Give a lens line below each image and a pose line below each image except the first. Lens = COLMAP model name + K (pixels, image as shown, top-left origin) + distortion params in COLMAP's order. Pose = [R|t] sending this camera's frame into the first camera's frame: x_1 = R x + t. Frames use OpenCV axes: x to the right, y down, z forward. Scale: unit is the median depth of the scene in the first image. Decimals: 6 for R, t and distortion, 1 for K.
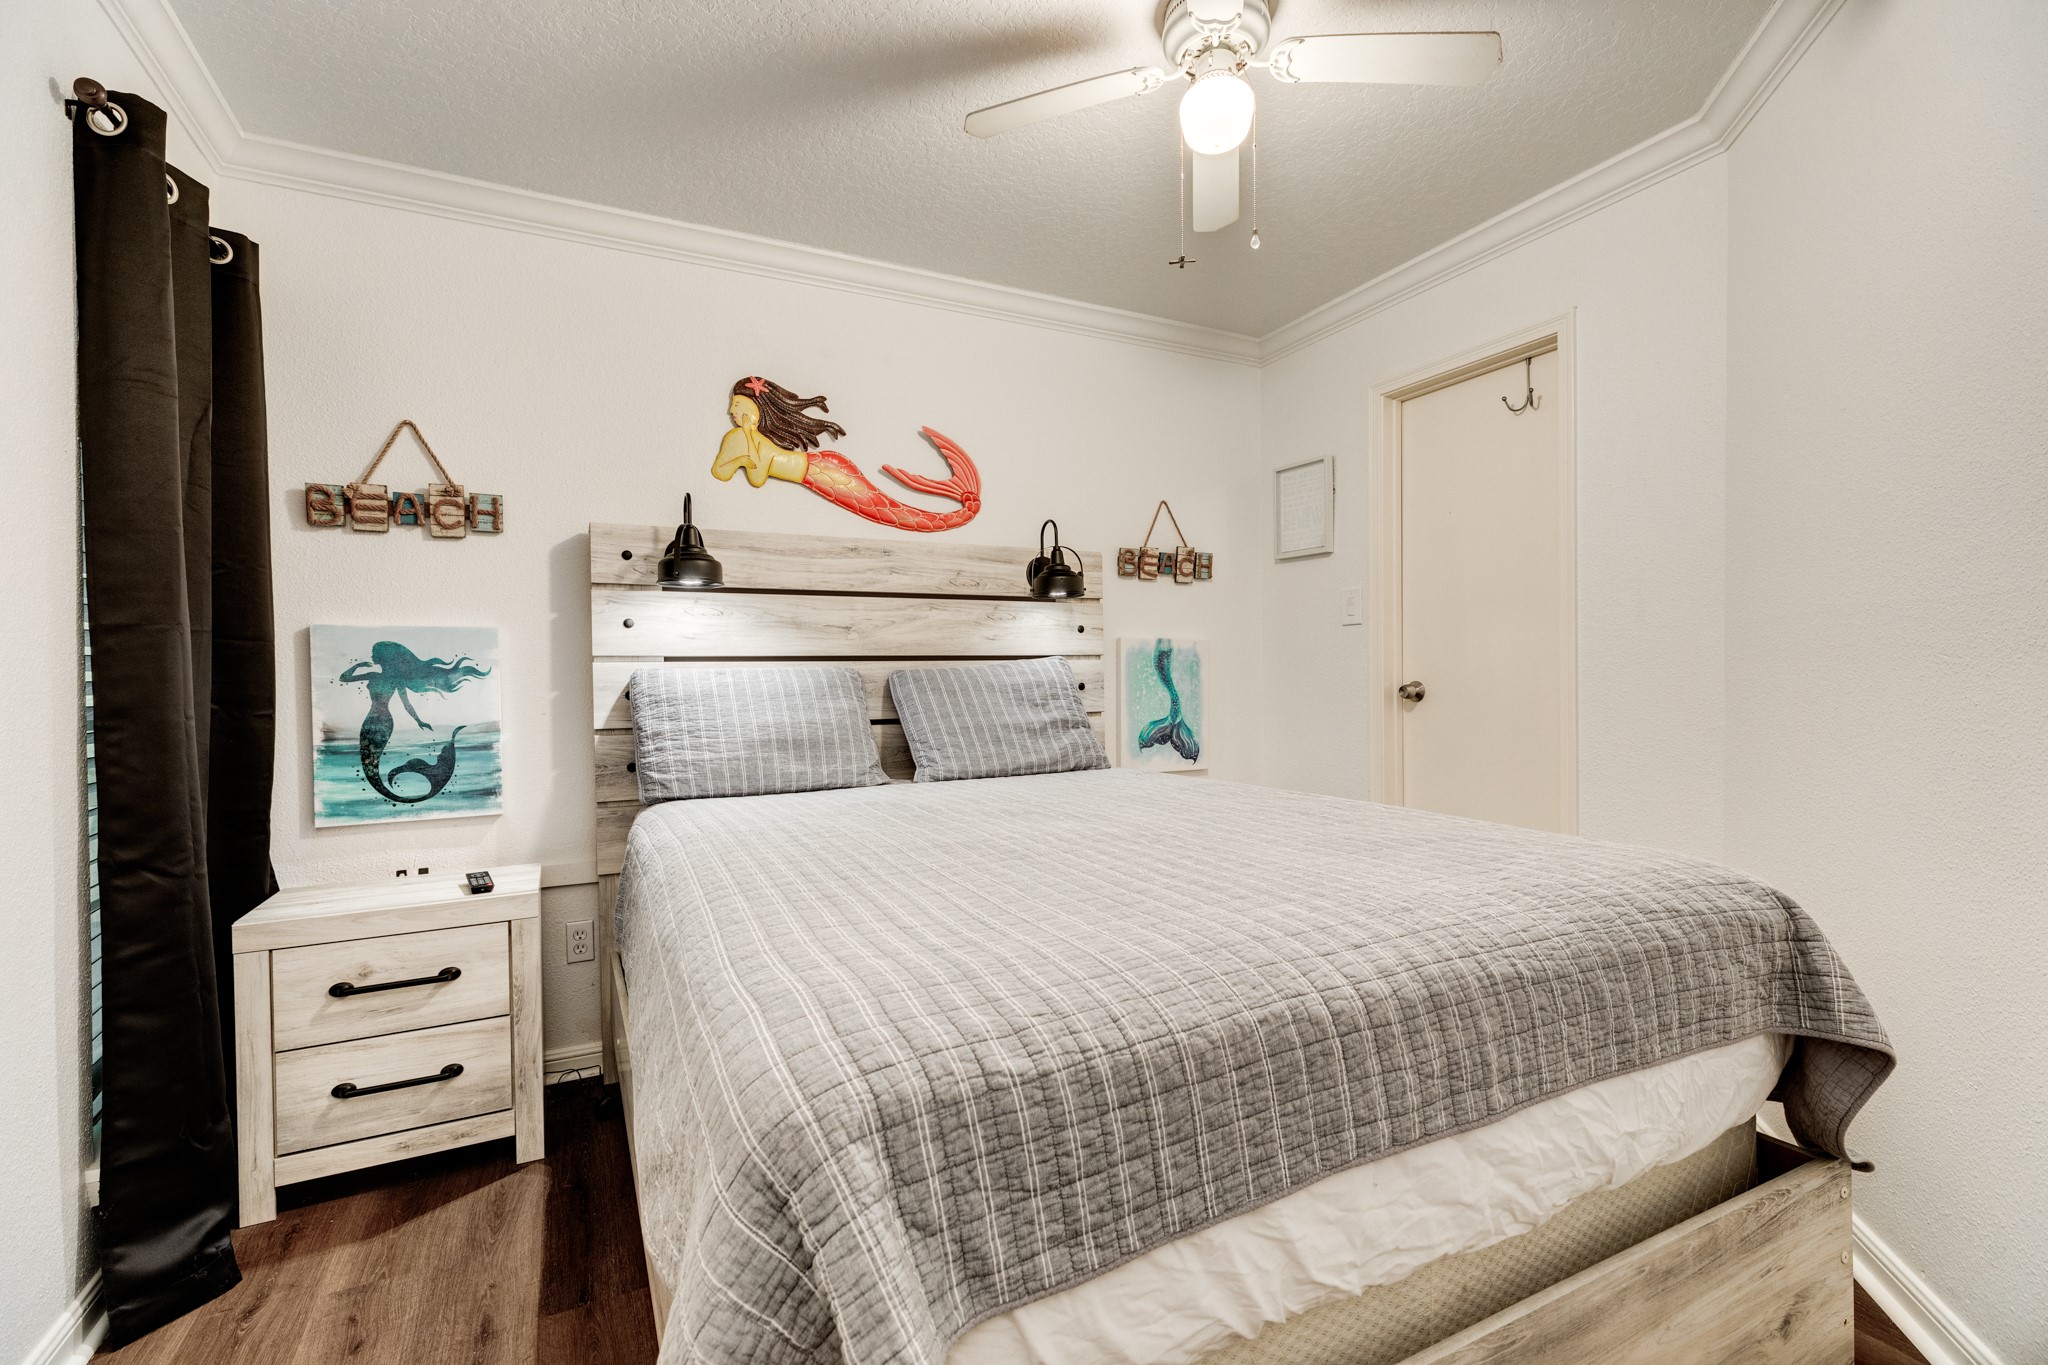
lens RADIAL K [[909.9, 0, 1024.0], [0, 909.9, 682.5], [0, 0, 1]] dist [0.007971, -0.000854]
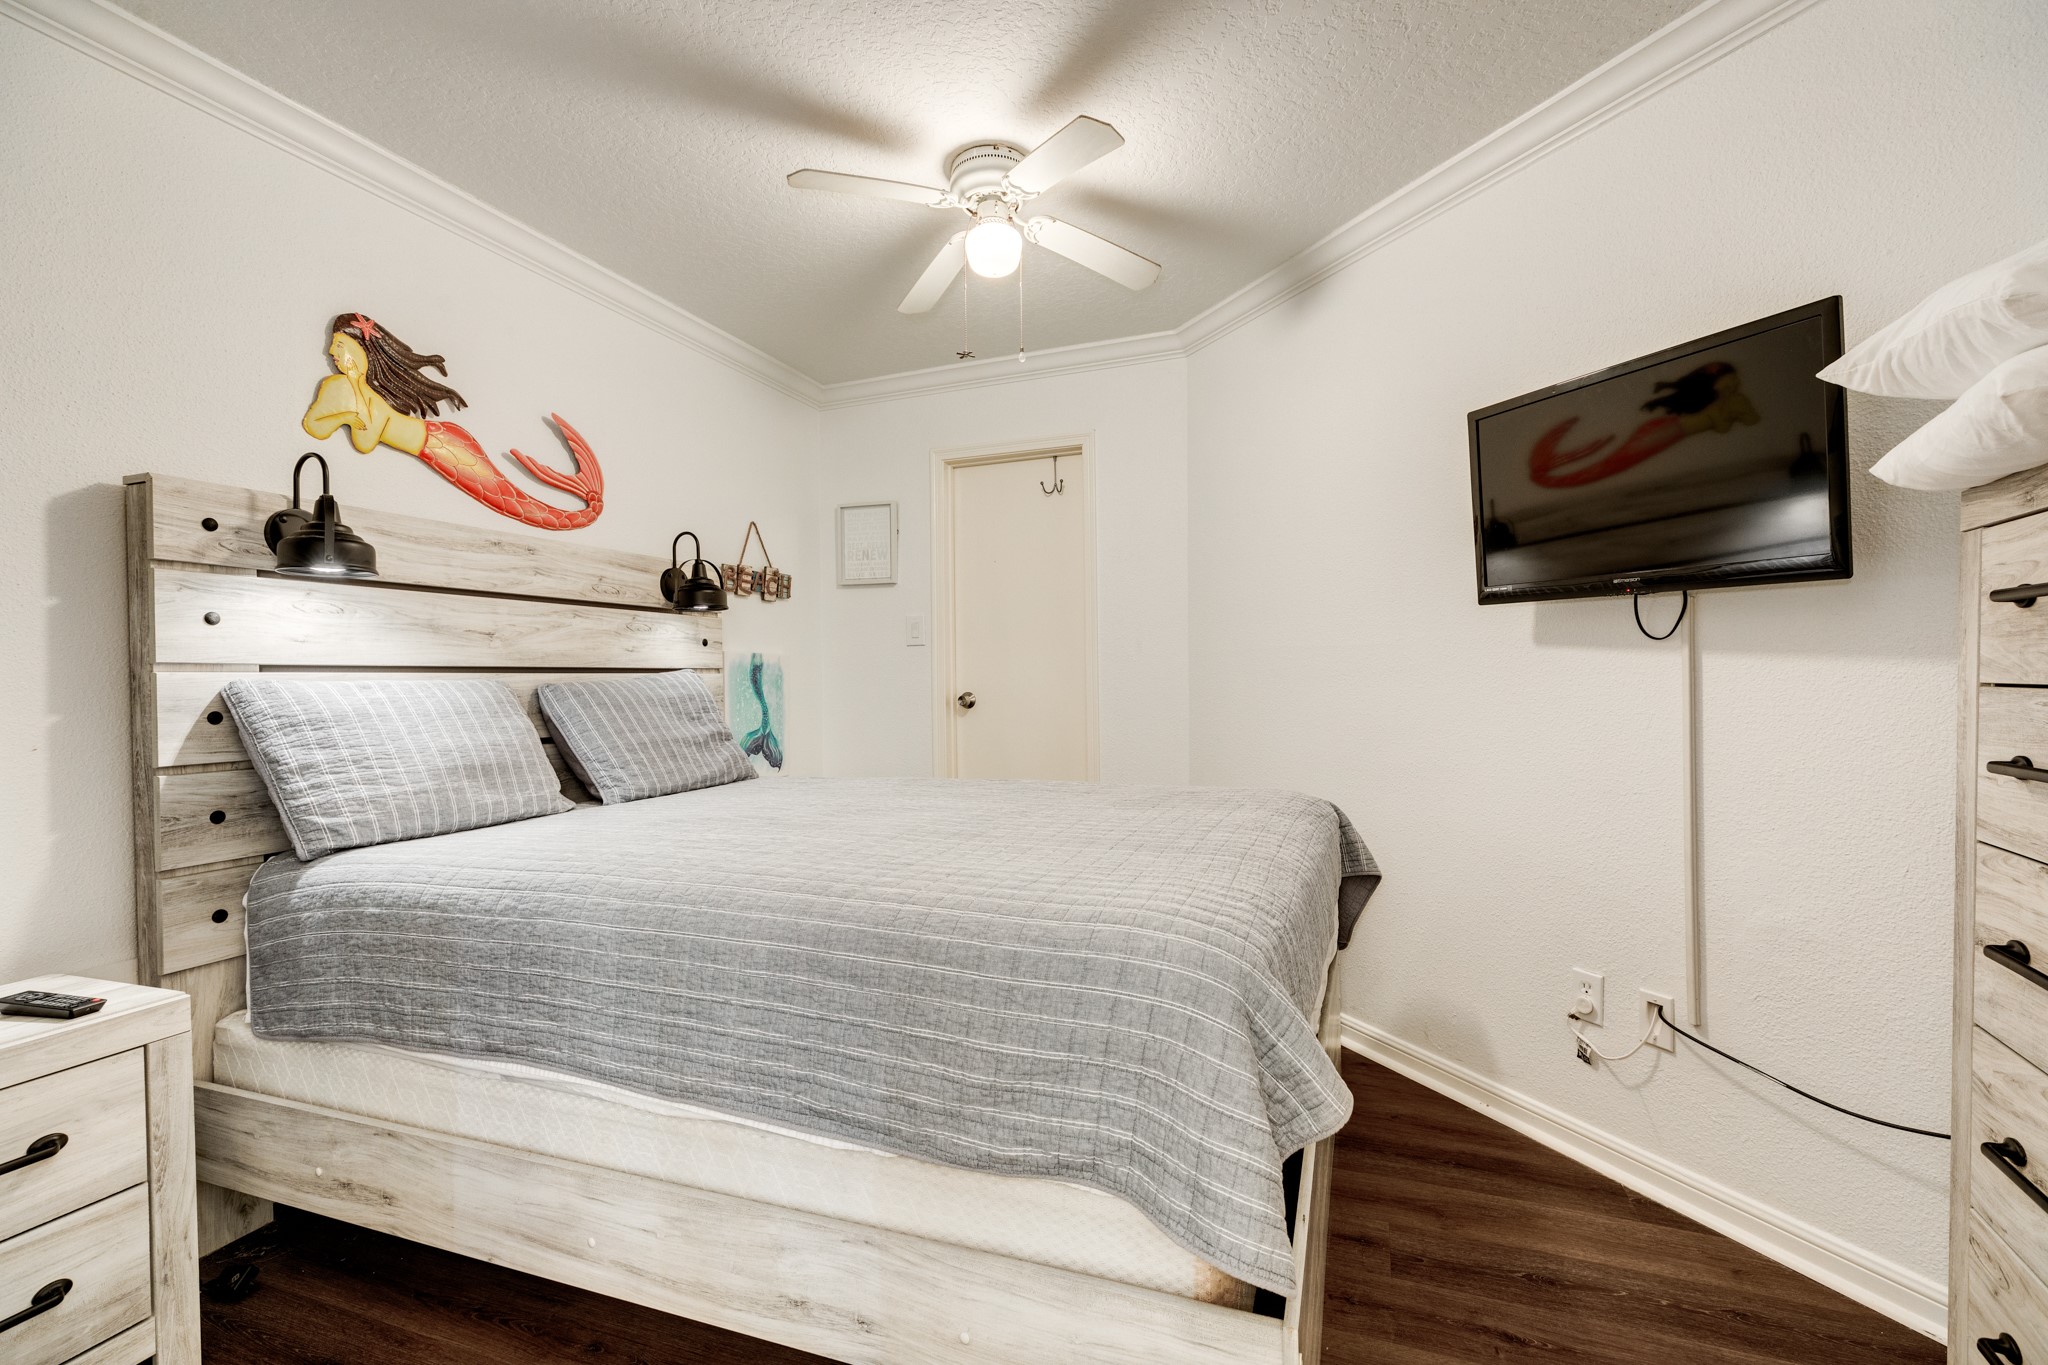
lens RADIAL K [[909.9, 0, 1024.0], [0, 909.9, 682.5], [0, 0, 1]] dist [0.007971, -0.000854]
pose [[0.738245, 0.000926, 0.674532, -0.406633], [0.009300, 0.999890, -0.011550, 0.000296], [-0.674469, 0.014800, 0.738155, 0.024964]]
